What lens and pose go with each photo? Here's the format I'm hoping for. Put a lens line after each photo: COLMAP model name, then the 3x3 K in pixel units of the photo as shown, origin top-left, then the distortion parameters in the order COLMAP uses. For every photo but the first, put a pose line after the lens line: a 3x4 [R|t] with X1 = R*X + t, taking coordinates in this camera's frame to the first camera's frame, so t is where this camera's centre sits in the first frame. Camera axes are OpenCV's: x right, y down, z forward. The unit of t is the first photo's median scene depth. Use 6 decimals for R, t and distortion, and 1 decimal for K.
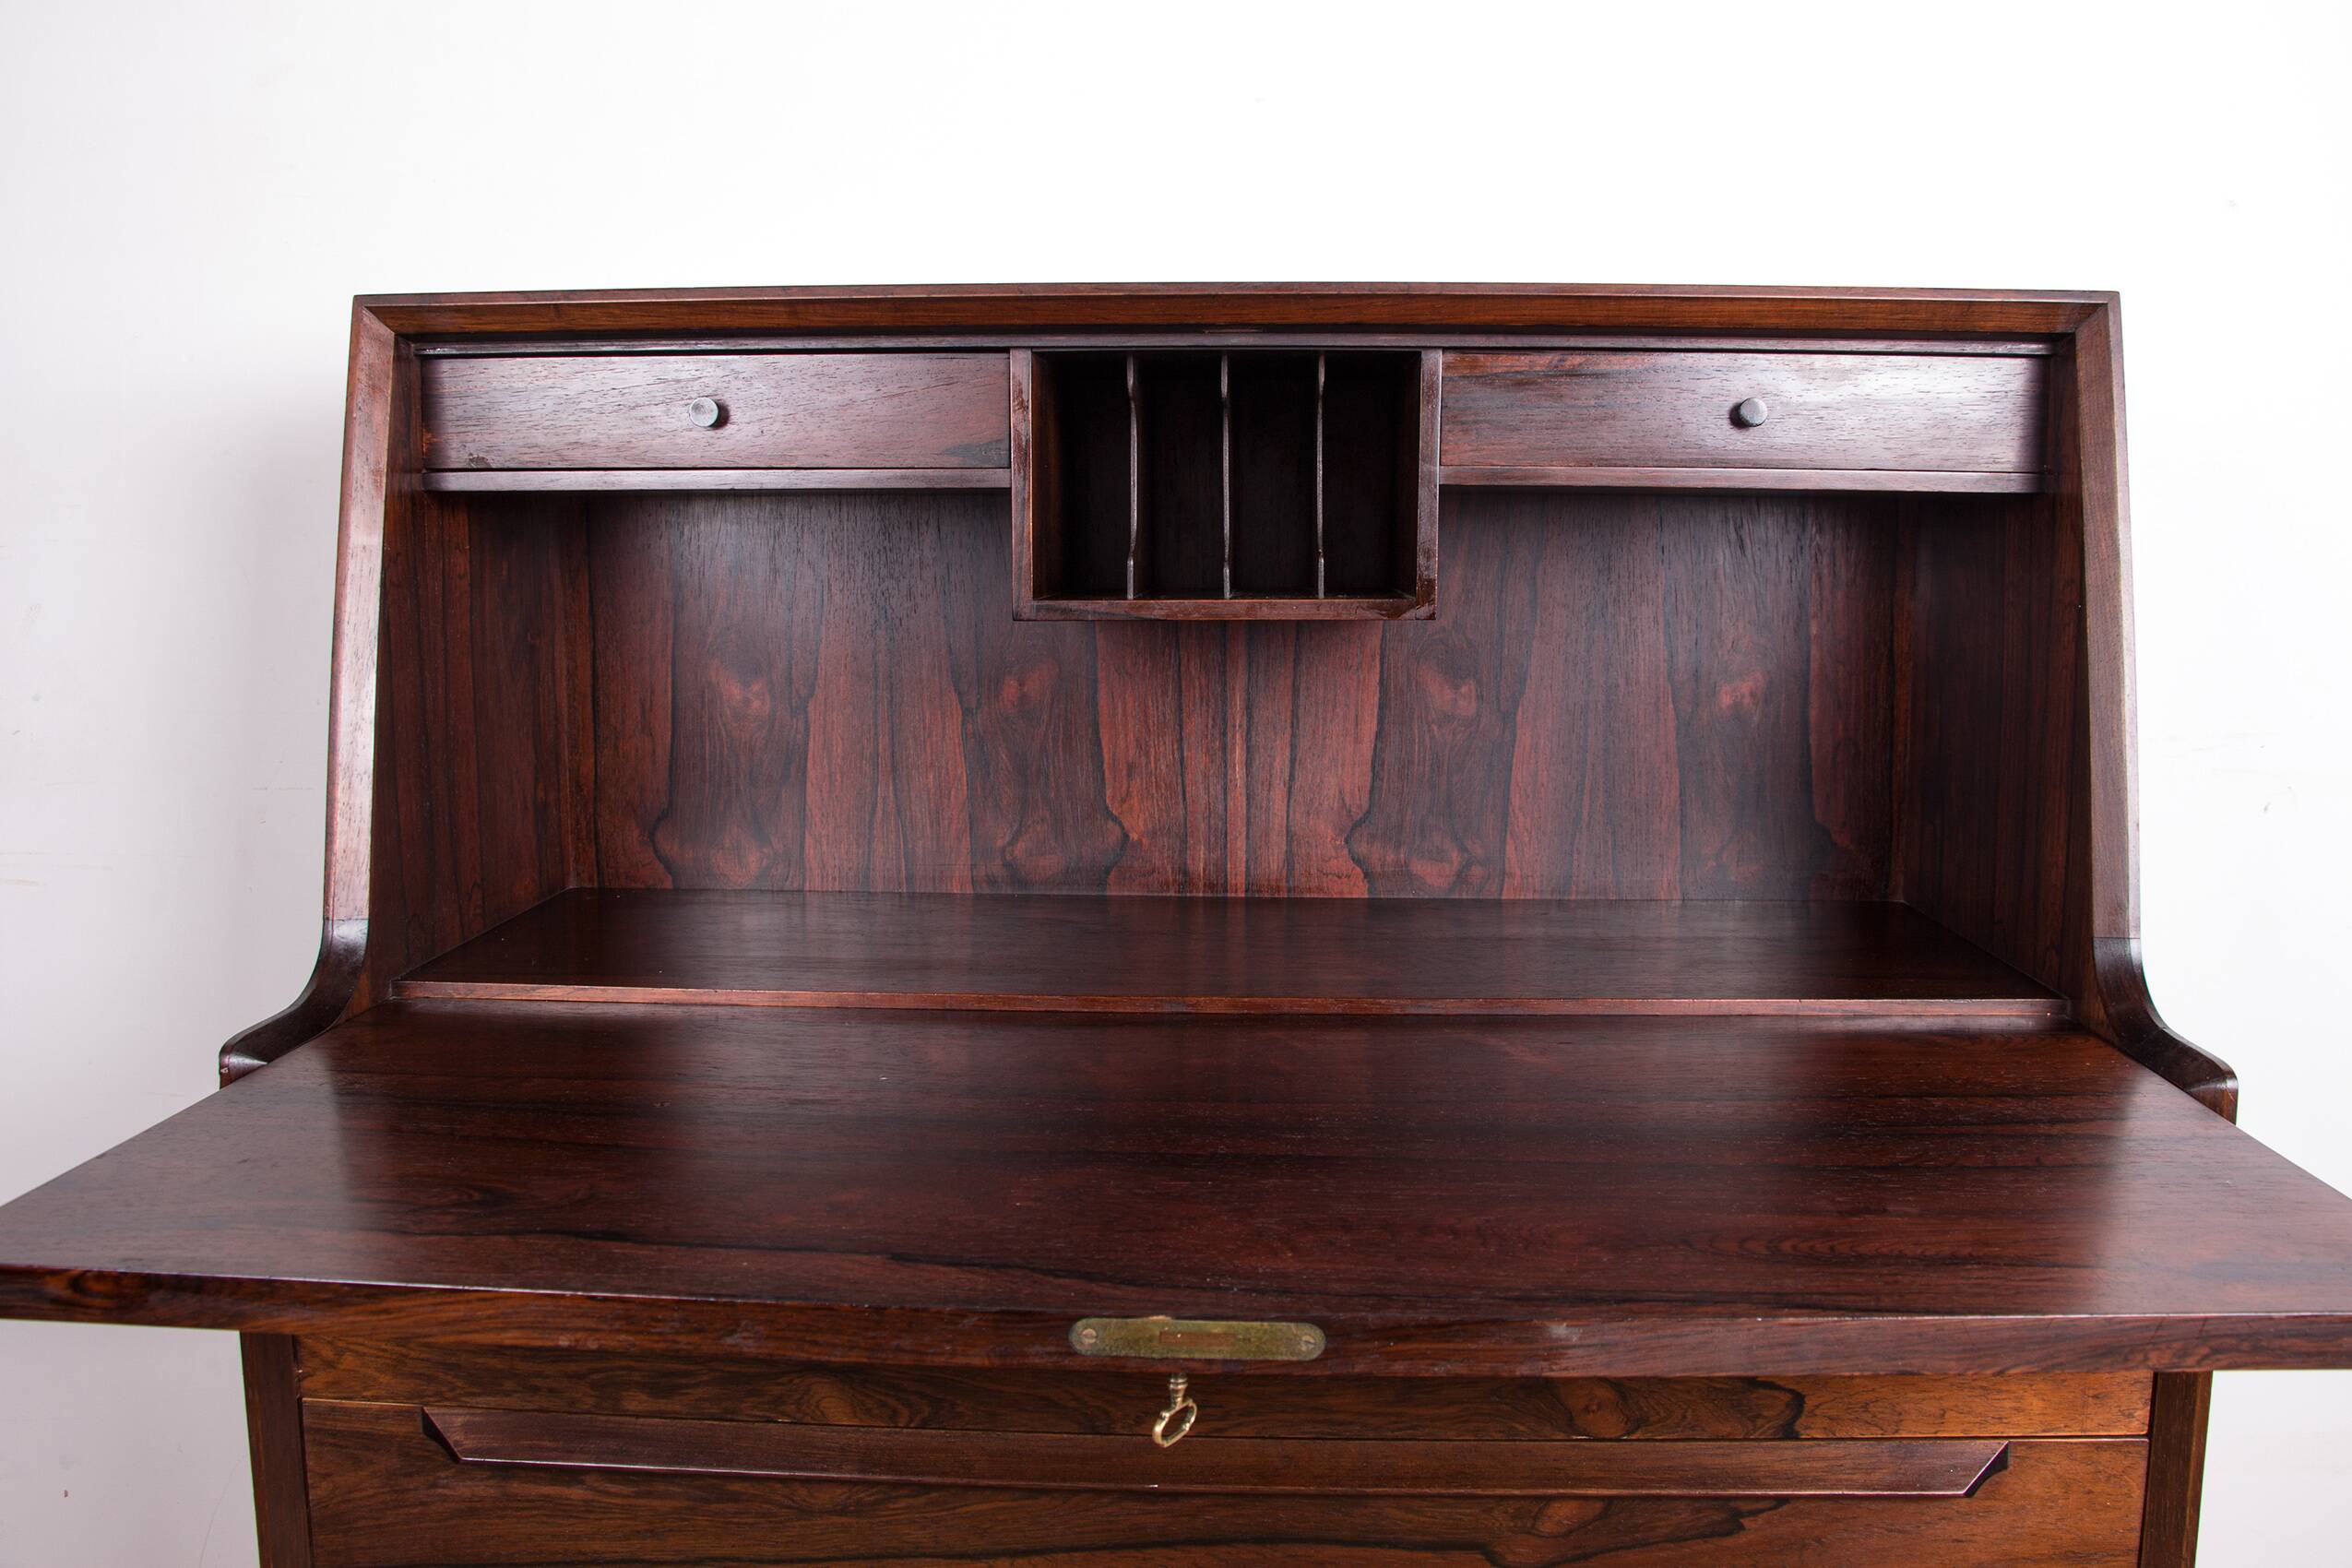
lens RADIAL K [[1973.0, 0, 1215.3], [0, 1973.0, 764.1], [0, 0, 1]] dist [-0.189619, 0.150546]
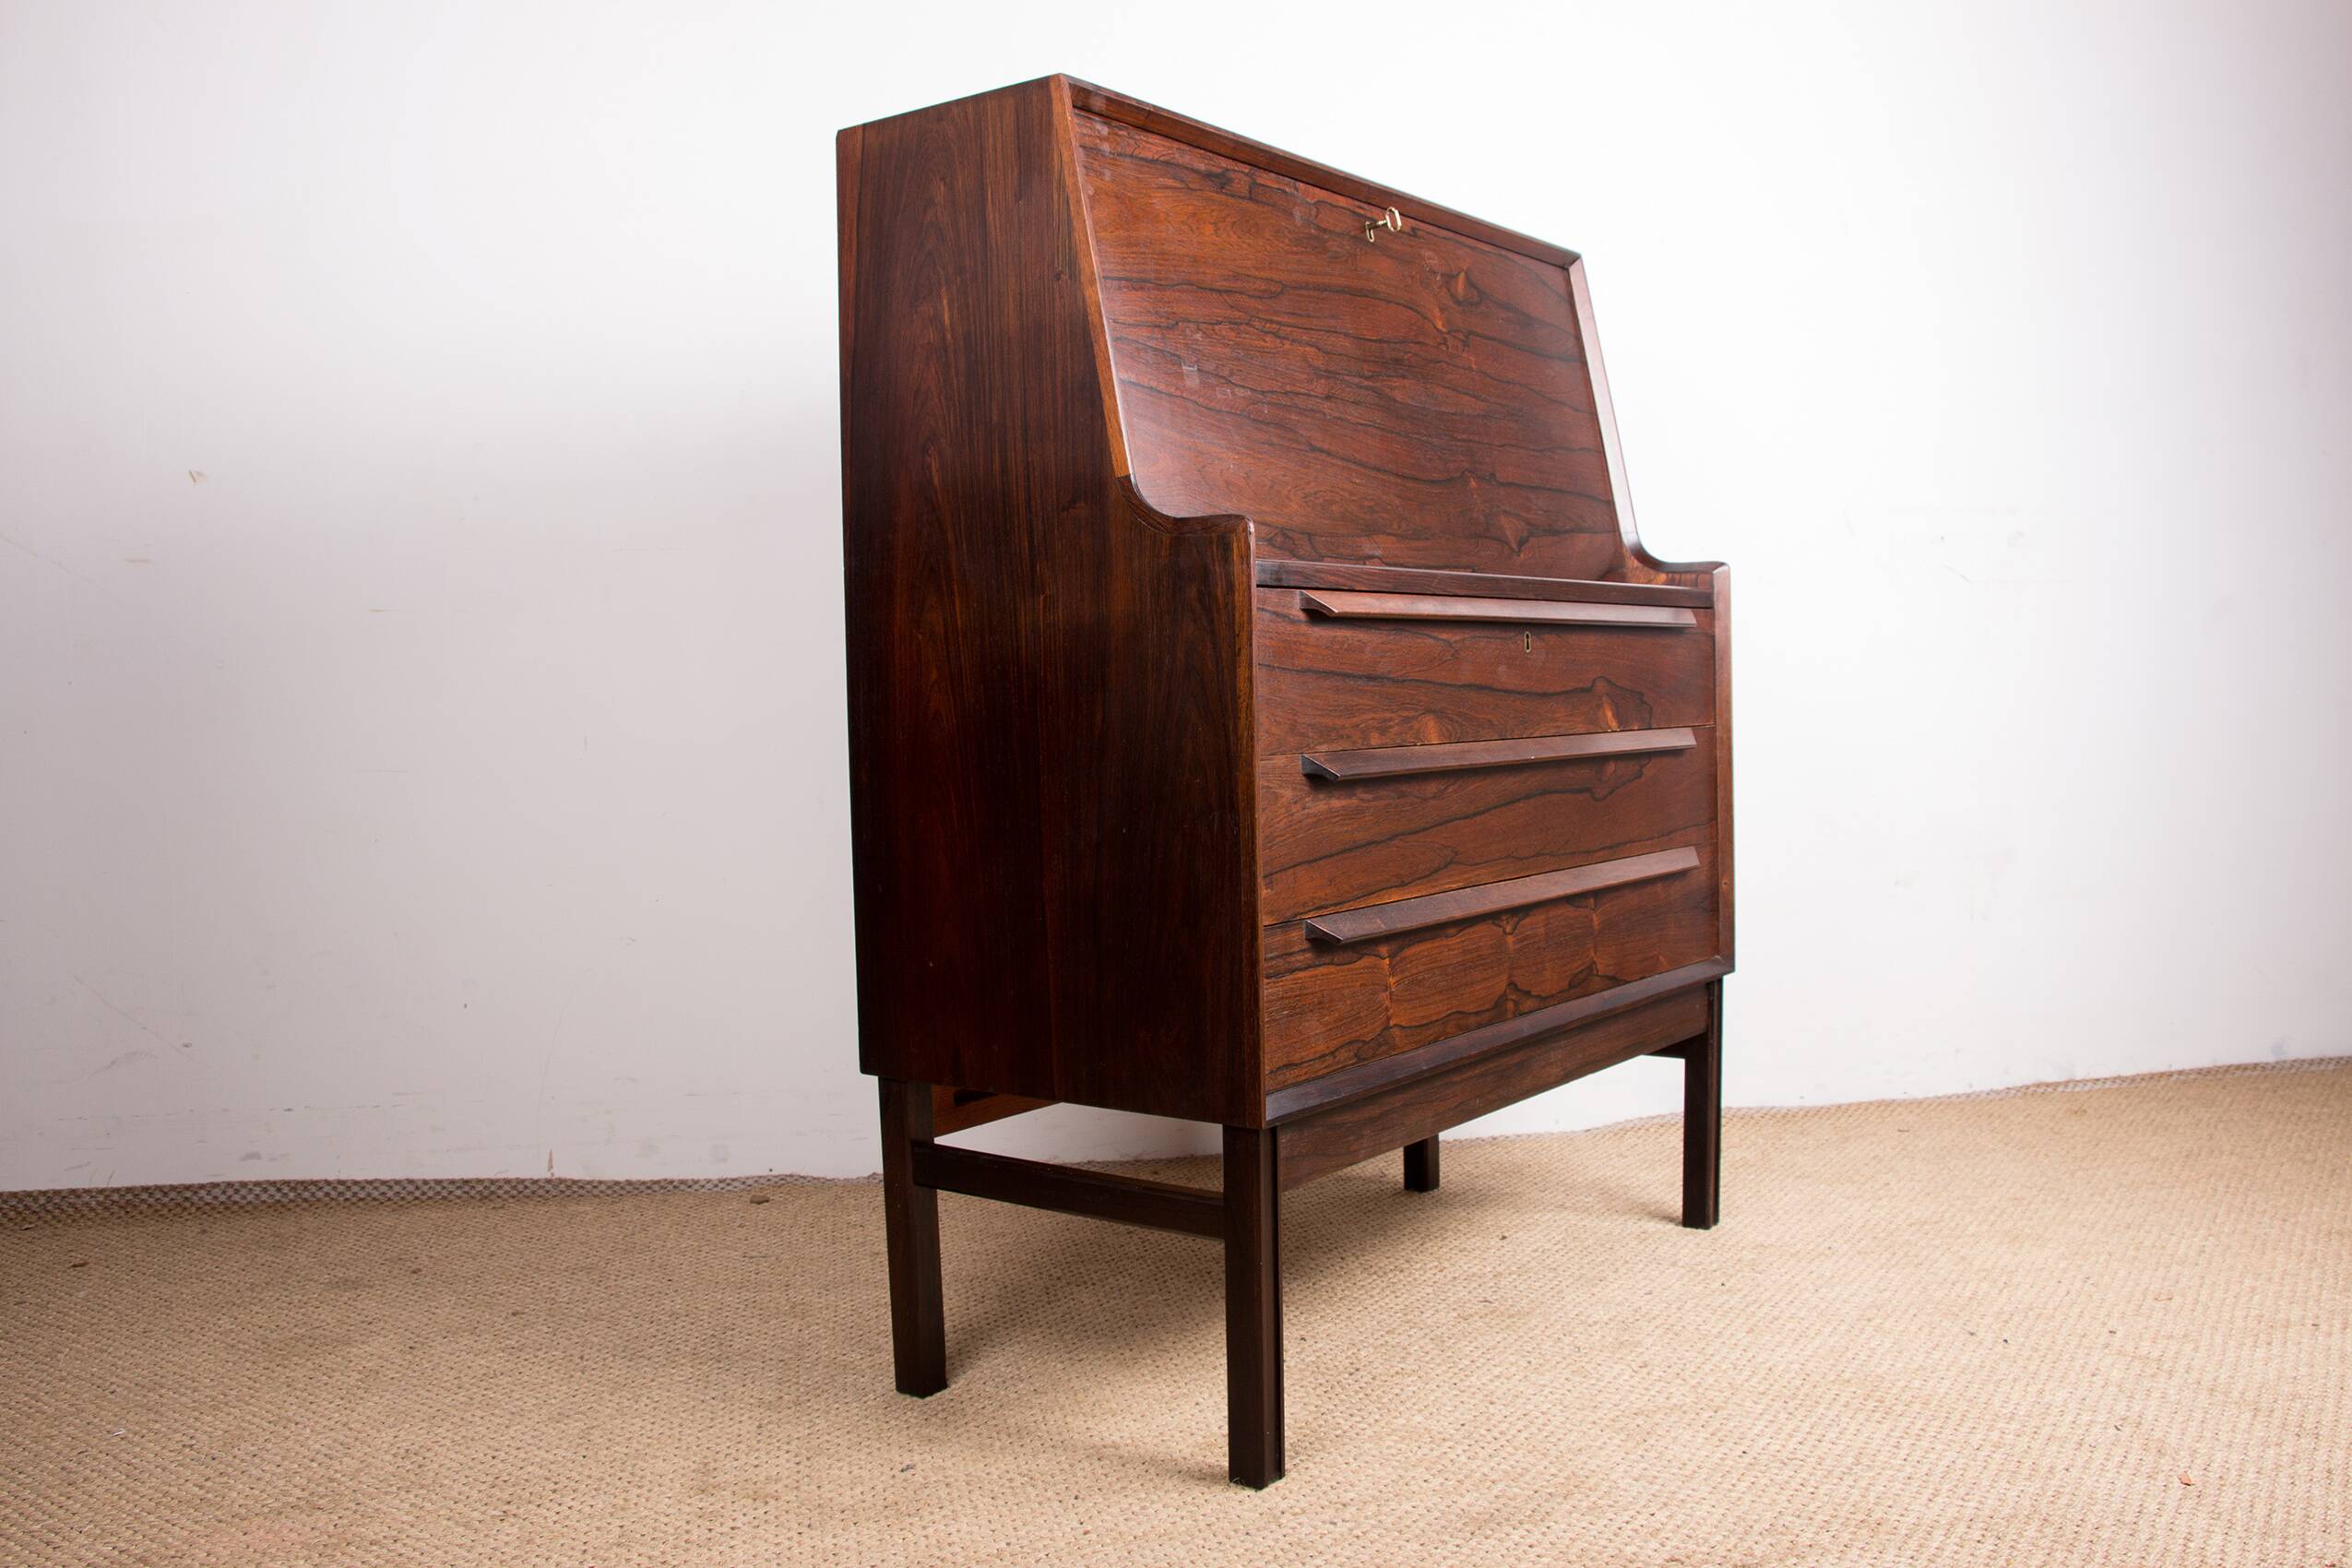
lens RADIAL K [[2066.1, 0, 1214.3], [0, 2066.1, 772.8], [0, 0, 1]] dist [-0.176783, 0.164632]
pose [[0.560134, -0.052067, 0.826764, -1.690094], [0.122512, 0.992255, -0.020513, 0.337809], [-0.819293, 0.112779, 0.562174, 0.067858]]
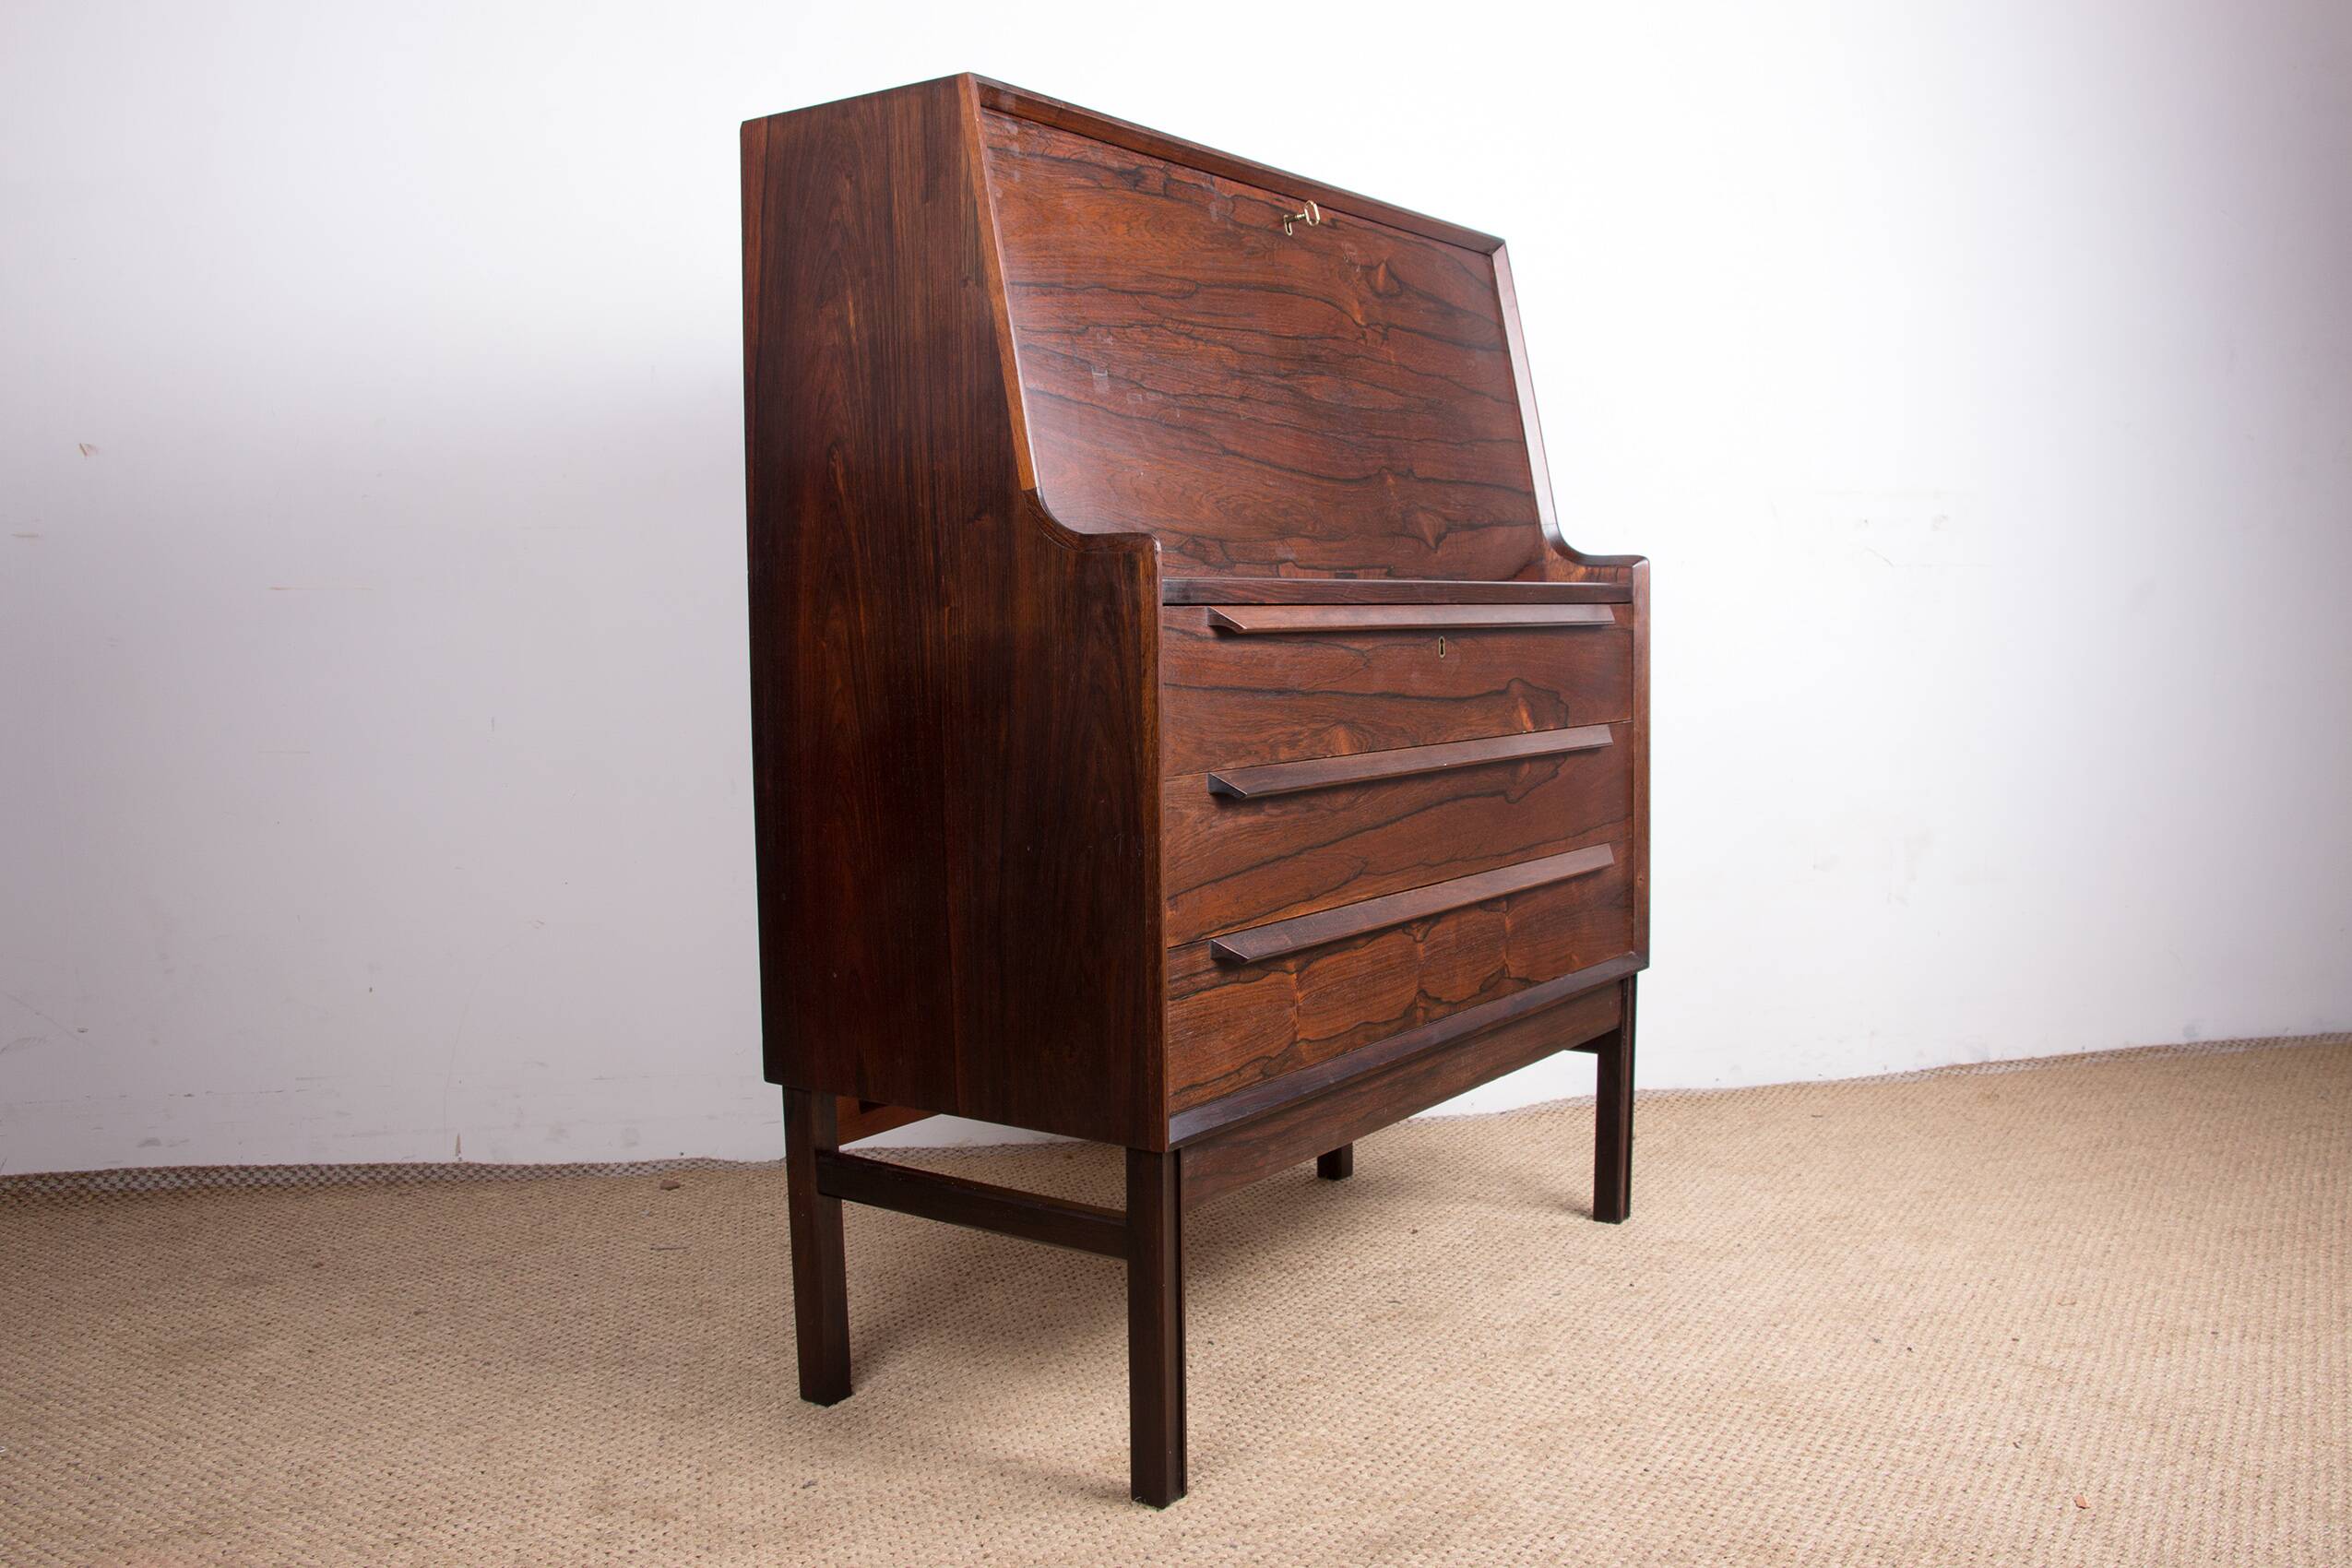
lens RADIAL K [[2067.5, 0, 1209.1], [0, 2067.5, 763.8], [0, 0, 1]] dist [-0.172701, 0.175073]
pose [[0.535559, -0.072726, 0.841361, -1.661282], [0.114720, 0.993315, 0.012837, 0.273890], [-0.836670, 0.089645, 0.540322, 0.053898]]
